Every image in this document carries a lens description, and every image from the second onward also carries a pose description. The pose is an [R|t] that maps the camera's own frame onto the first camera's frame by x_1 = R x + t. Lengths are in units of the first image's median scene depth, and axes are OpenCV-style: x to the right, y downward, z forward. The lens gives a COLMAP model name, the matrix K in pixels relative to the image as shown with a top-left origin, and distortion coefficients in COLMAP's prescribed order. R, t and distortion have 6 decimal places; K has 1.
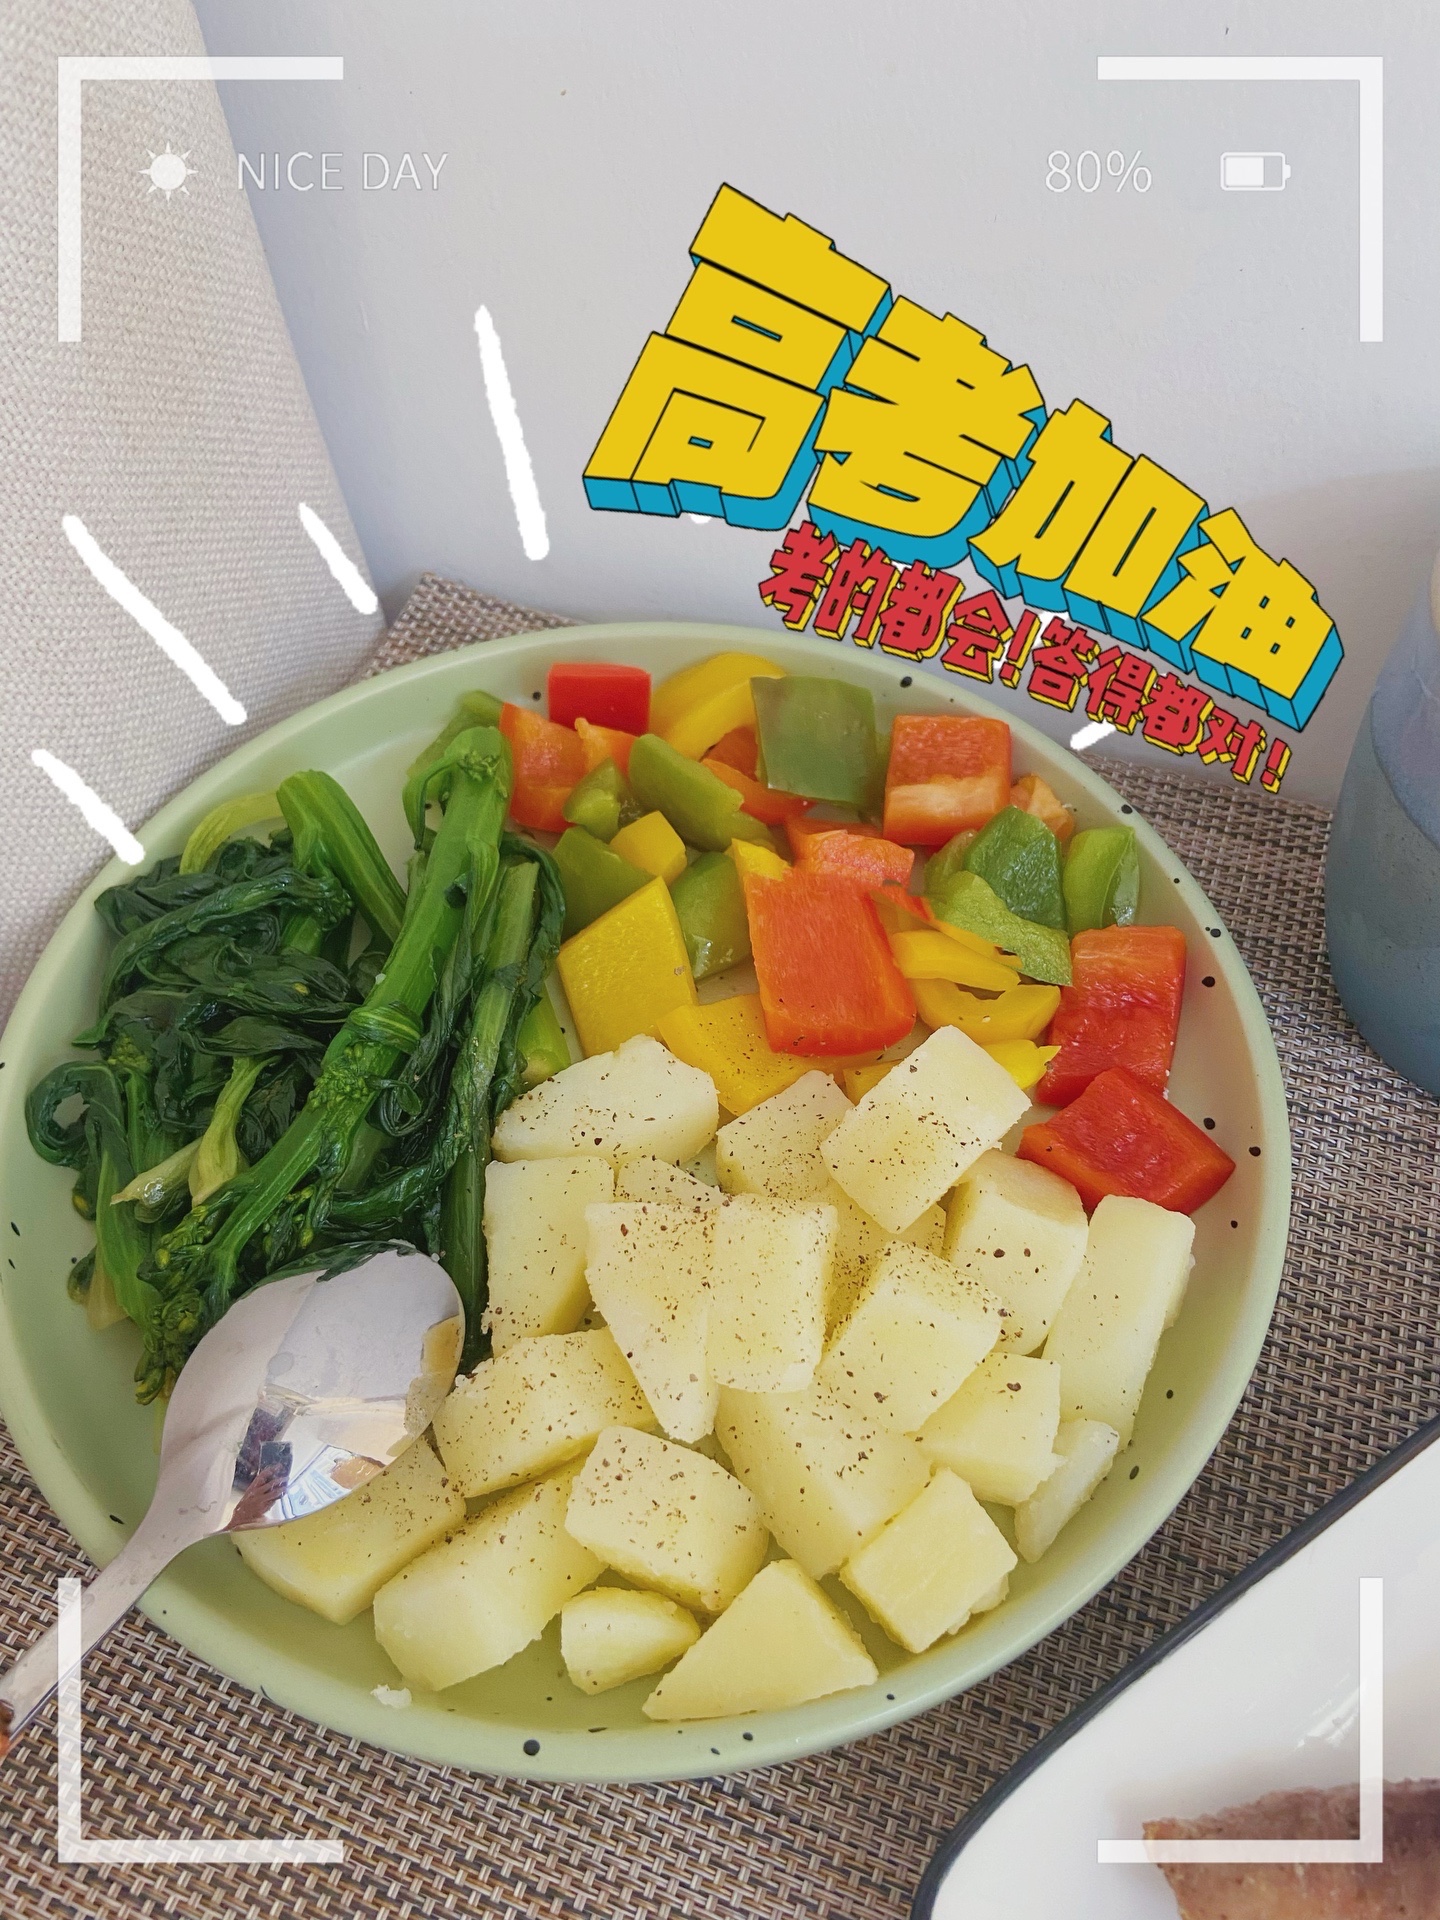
lens RADIAL K [[1419.4, 0, 700.6], [0, 1419.4, 942.0], [0, 0, 1]] dist [0.118077, -0.162939]
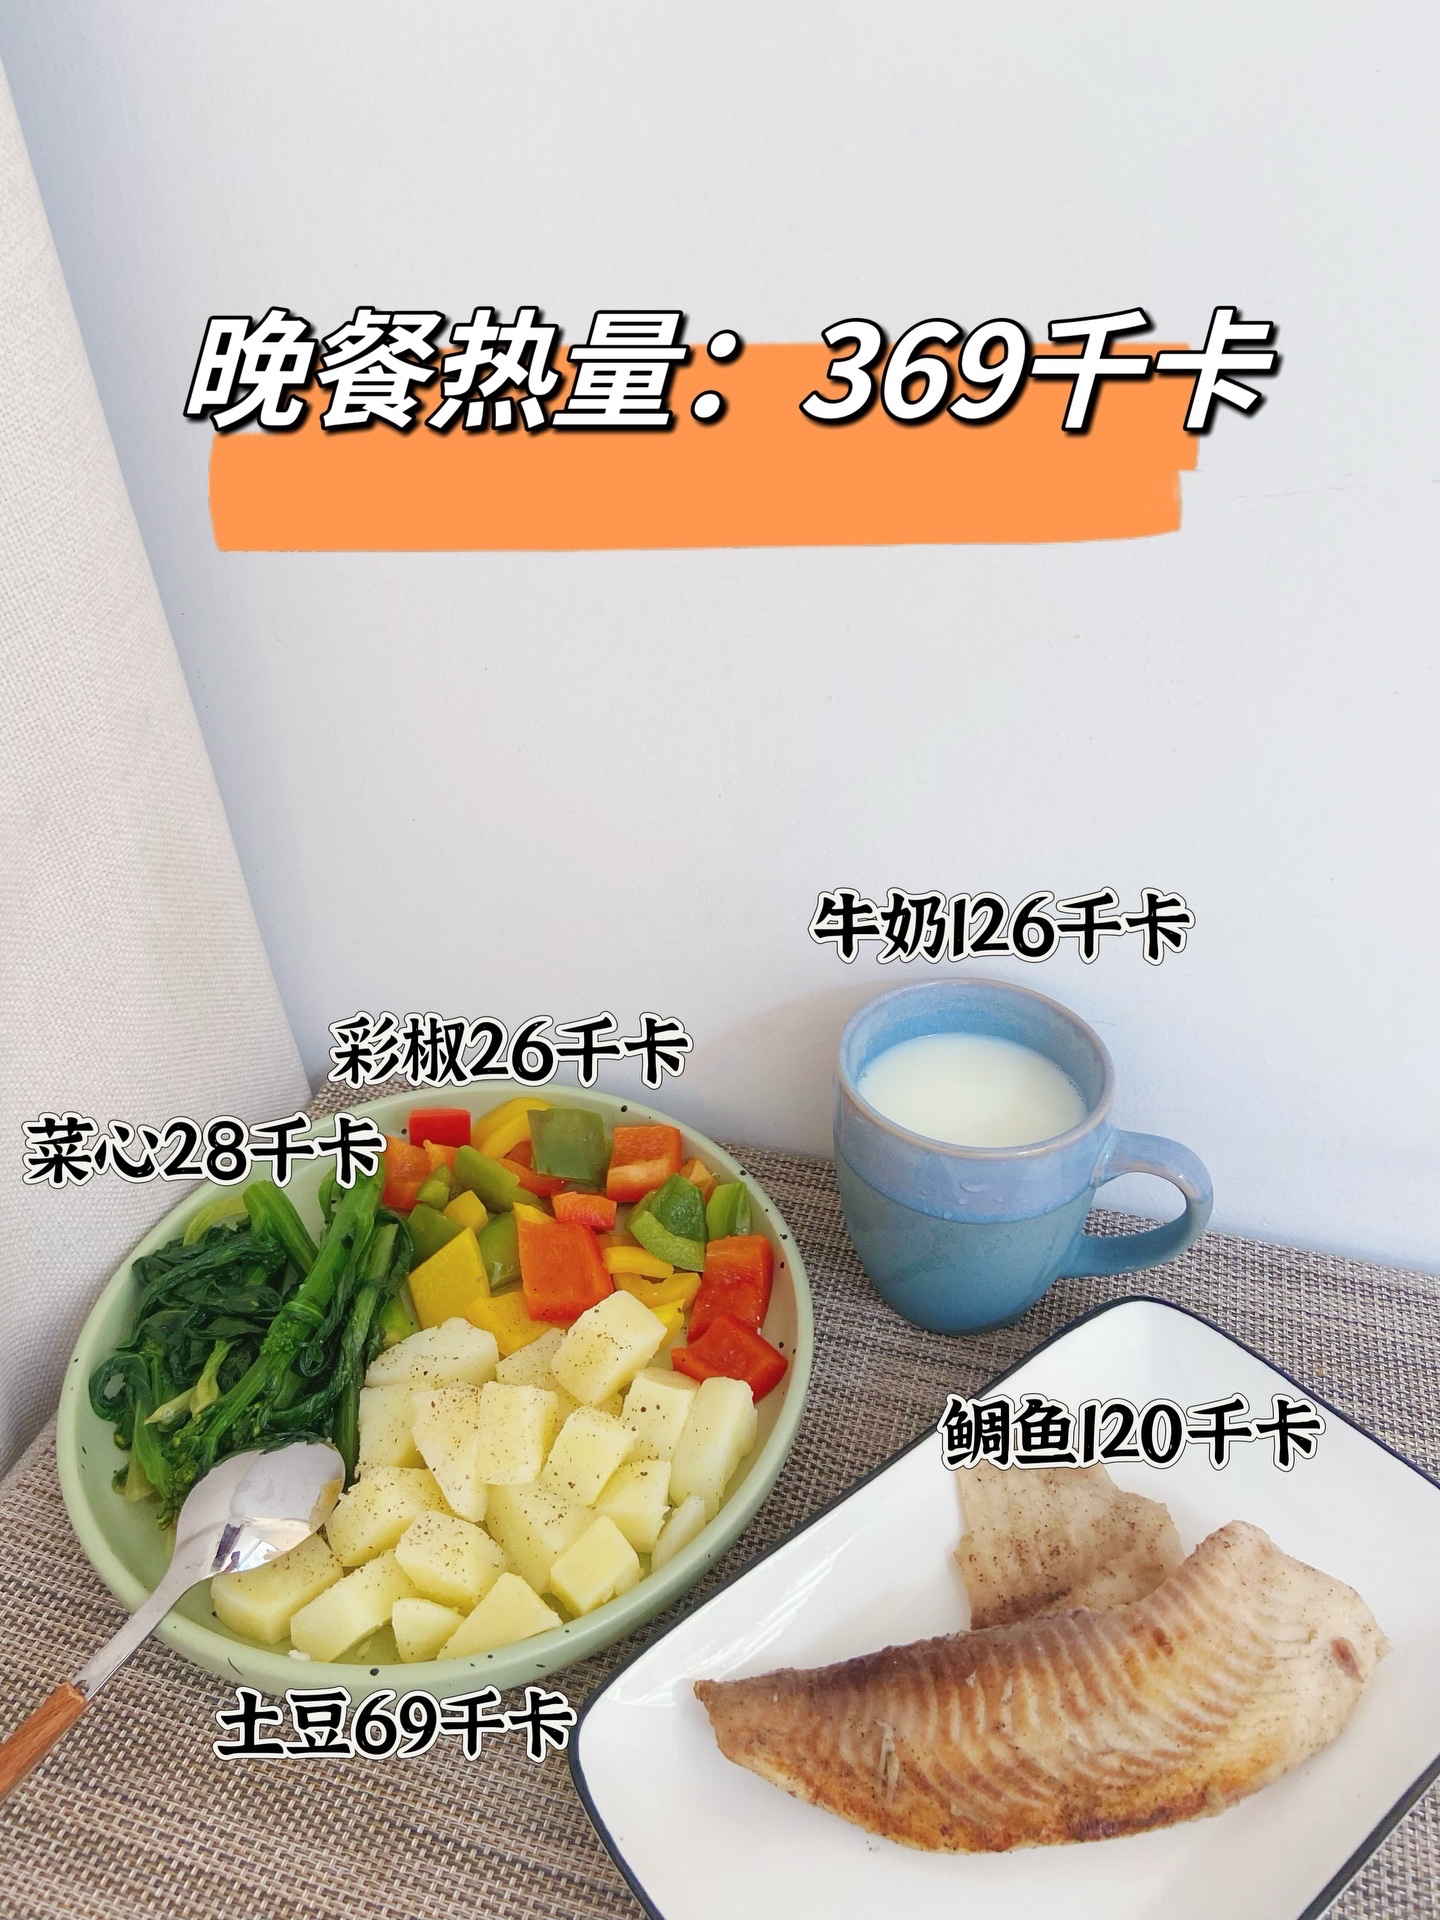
lens RADIAL K [[1419.4, 0, 700.6], [0, 1419.4, 942.0], [0, 0, 1]] dist [0.118077, -0.162939]
pose [[0.997122, -0.049971, 0.057012, 0.183387], [0.065514, 0.946393, -0.316304, 0.210395], [-0.038150, 0.319129, 0.946943, -0.821385]]
